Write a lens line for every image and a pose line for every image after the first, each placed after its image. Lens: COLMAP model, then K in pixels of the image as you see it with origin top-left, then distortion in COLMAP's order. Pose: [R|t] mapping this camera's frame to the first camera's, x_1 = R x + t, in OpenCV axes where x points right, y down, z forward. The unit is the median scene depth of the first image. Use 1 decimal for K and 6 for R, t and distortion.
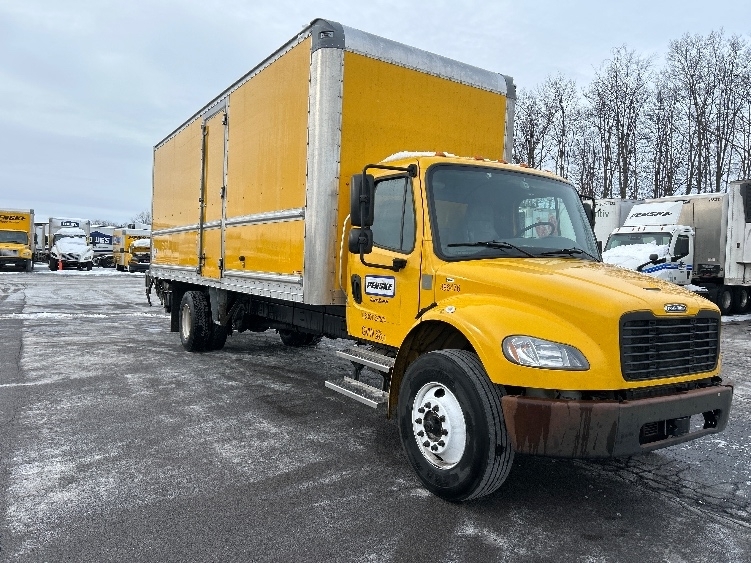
lens RADIAL K [[559.0, 0, 375.5], [0, 559.0, 281.5], [0, 0, 1]] dist [0.041448, 0.000653]
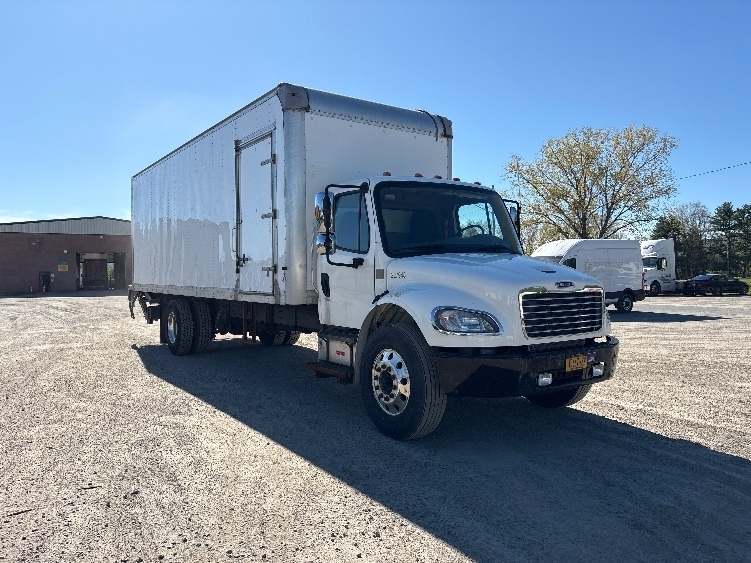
lens RADIAL K [[559.0, 0, 375.5], [0, 559.0, 281.5], [0, 0, 1]] dist [0.041448, 0.000653]
pose [[0.997849, -0.044442, 0.048181, 0.019766], [0.045239, 0.998855, -0.015590, 0.034630], [-0.047433, 0.017736, 0.998717, -0.258684]]
